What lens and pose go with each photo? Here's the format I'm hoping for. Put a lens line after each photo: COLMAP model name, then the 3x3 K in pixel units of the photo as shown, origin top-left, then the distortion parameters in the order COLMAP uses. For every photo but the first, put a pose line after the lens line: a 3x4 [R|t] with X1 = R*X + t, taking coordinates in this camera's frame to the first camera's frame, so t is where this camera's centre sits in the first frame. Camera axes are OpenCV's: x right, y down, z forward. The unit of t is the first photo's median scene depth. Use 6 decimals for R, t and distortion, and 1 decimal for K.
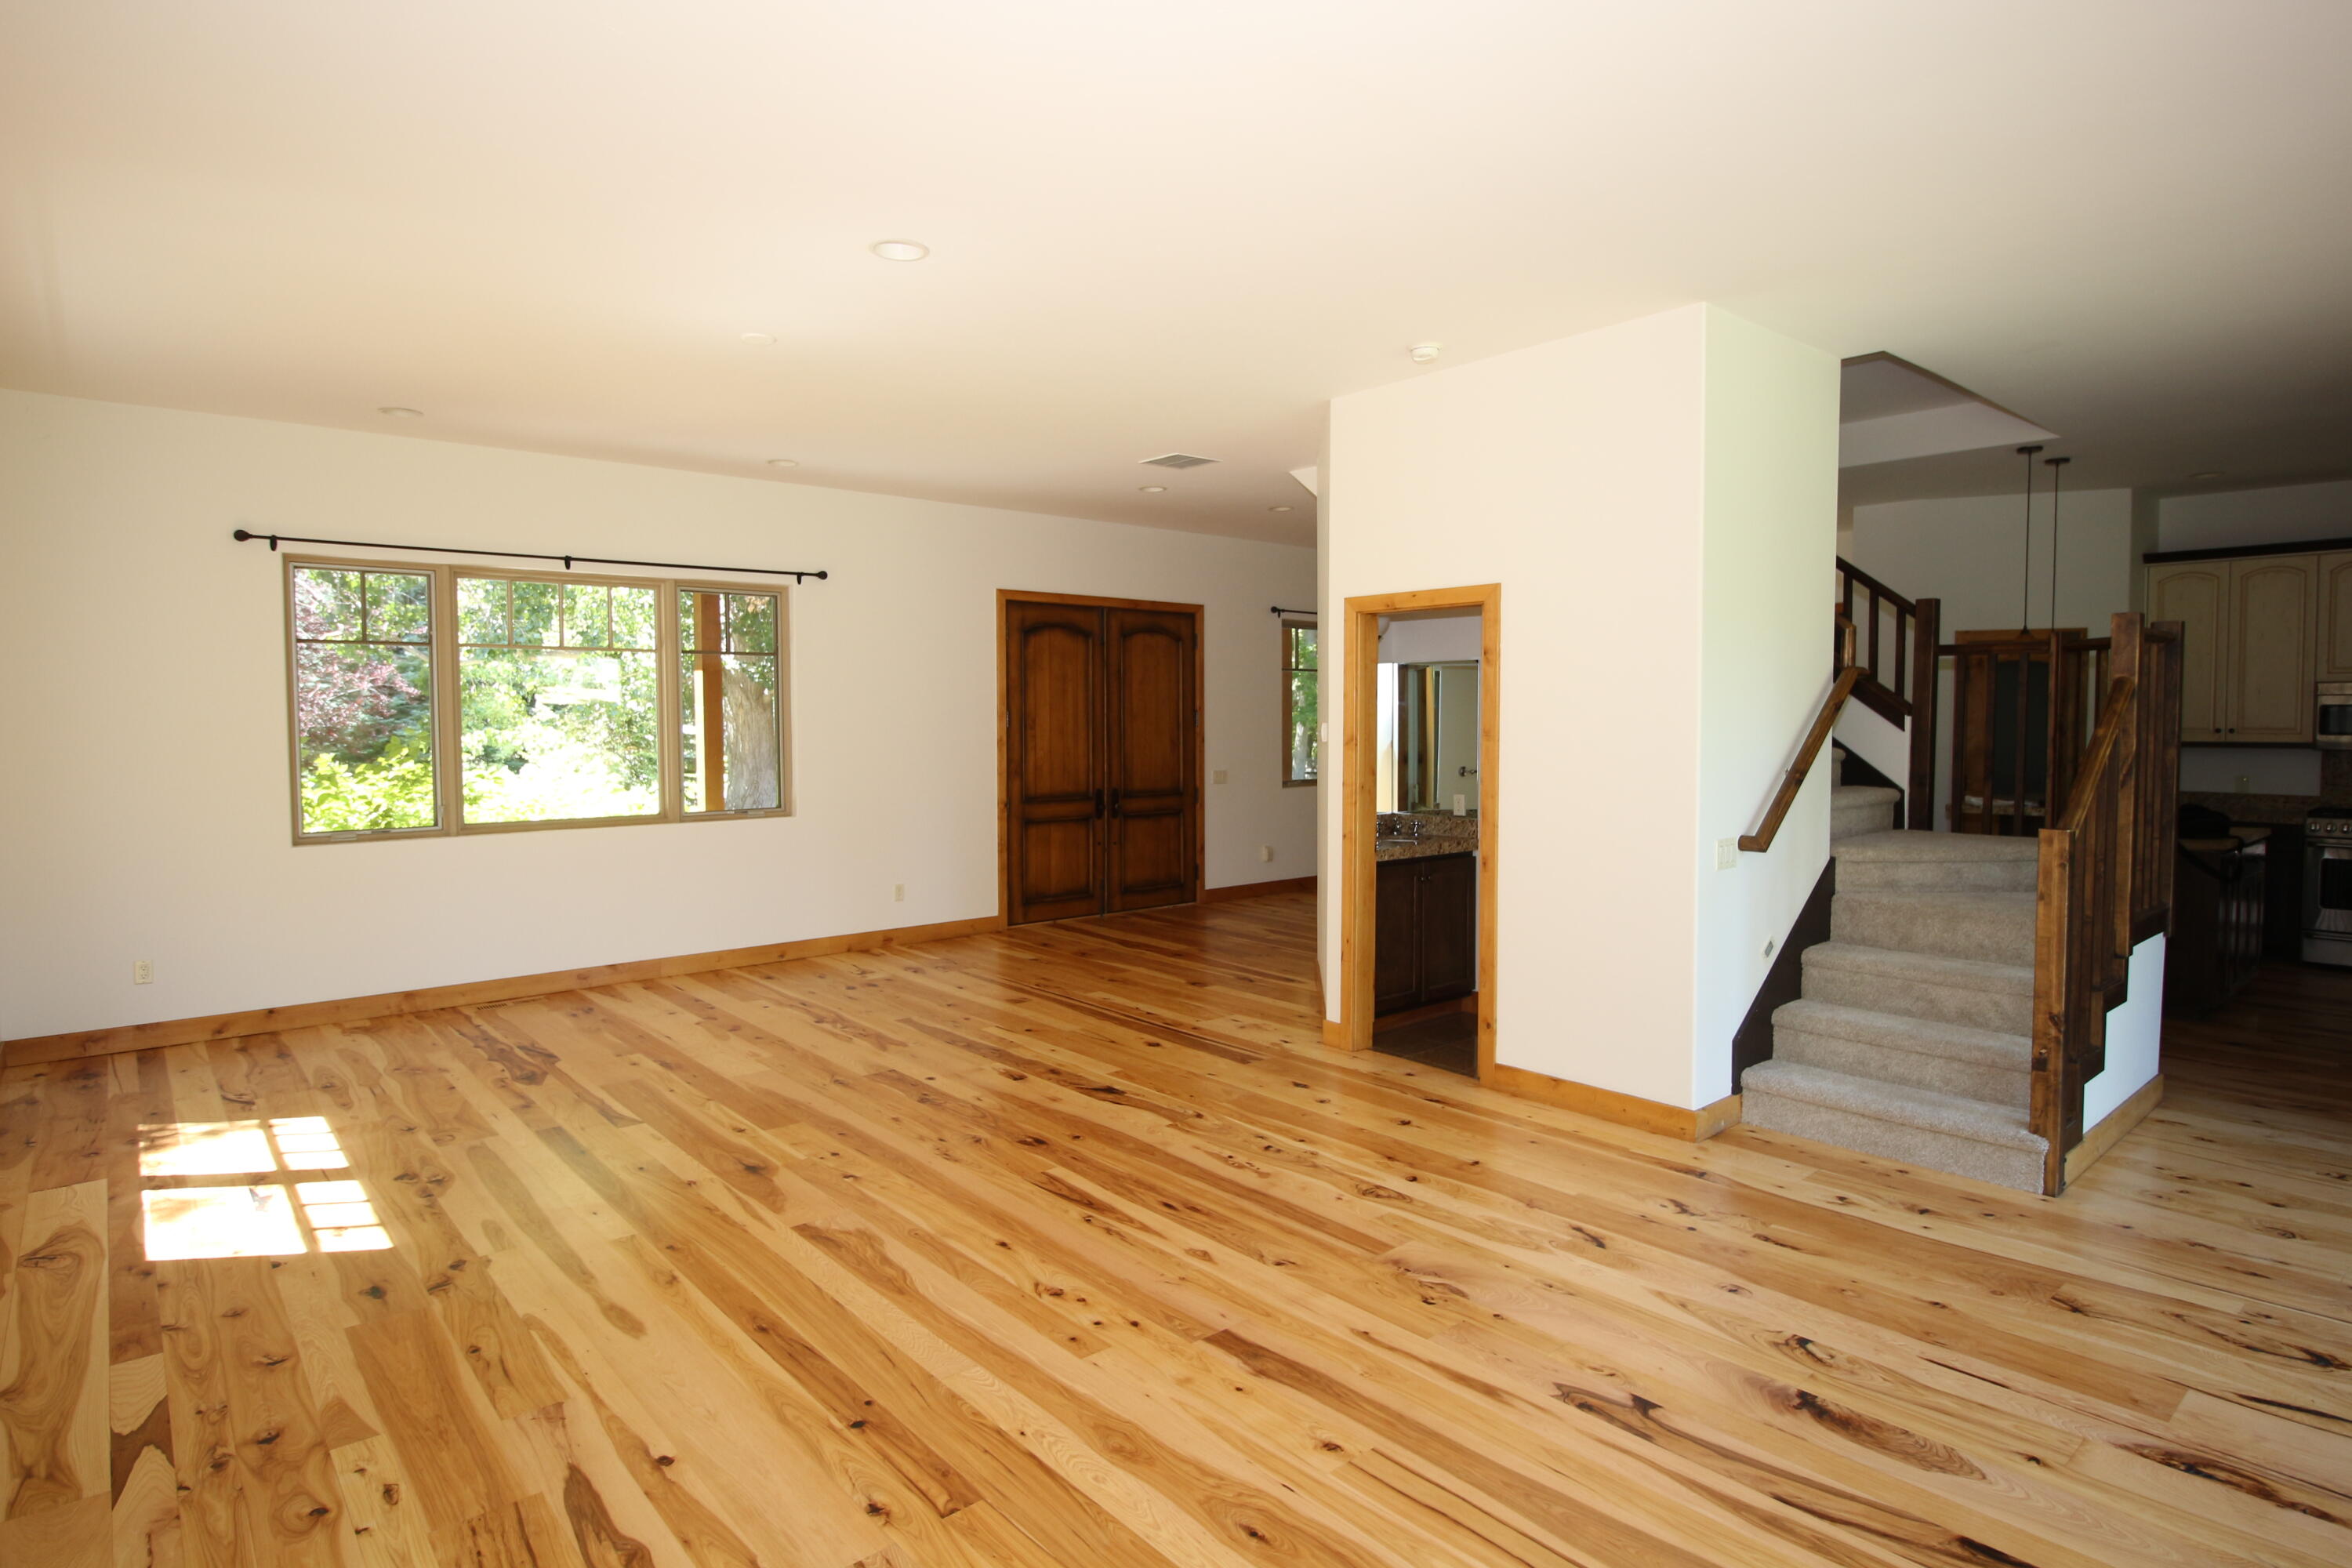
lens RADIAL K [[1274.0, 0, 1192.3], [0, 1274.0, 774.4], [0, 0, 1]] dist [-0.002393, -0.002357]
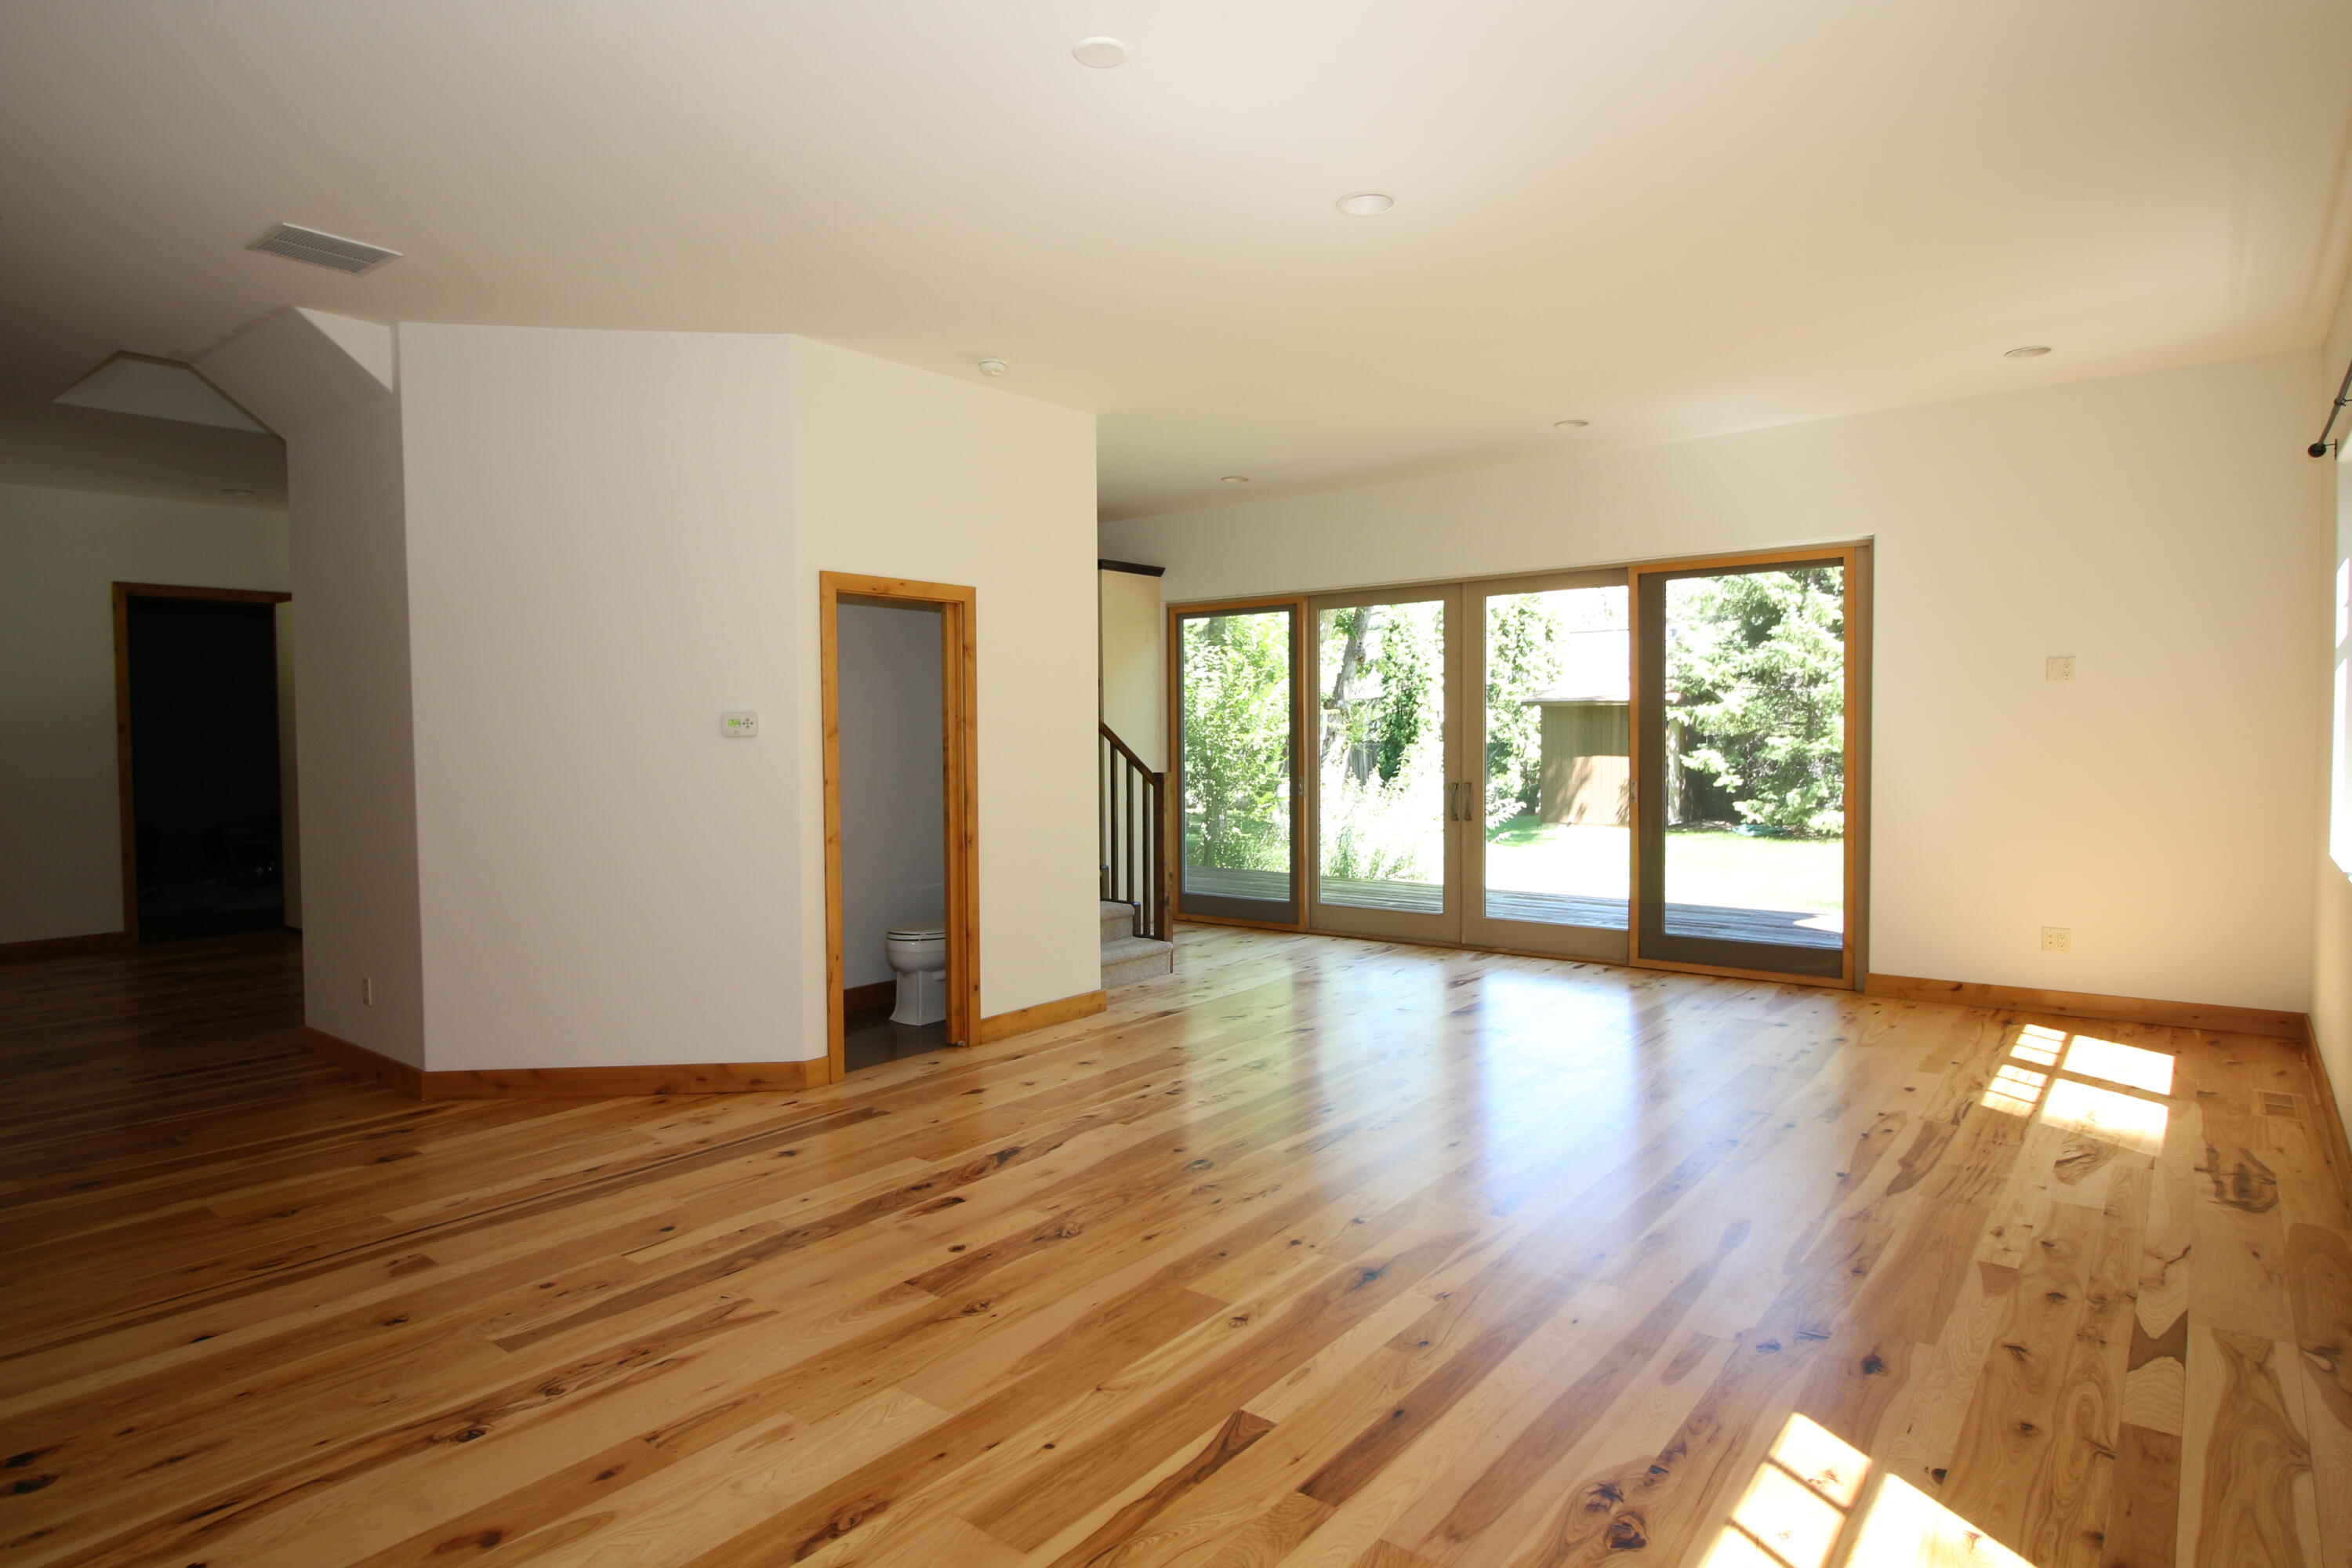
lens RADIAL K [[1274.0, 0, 1191.8], [0, 1274.0, 784.6], [0, 0, 1]] dist [-0.002393, -0.002357]
pose [[-0.185388, -0.041221, 0.981800, -1.215529], [0.055186, 0.997106, 0.052285, -0.036054], [-0.981114, 0.063875, -0.182577, 1.396752]]
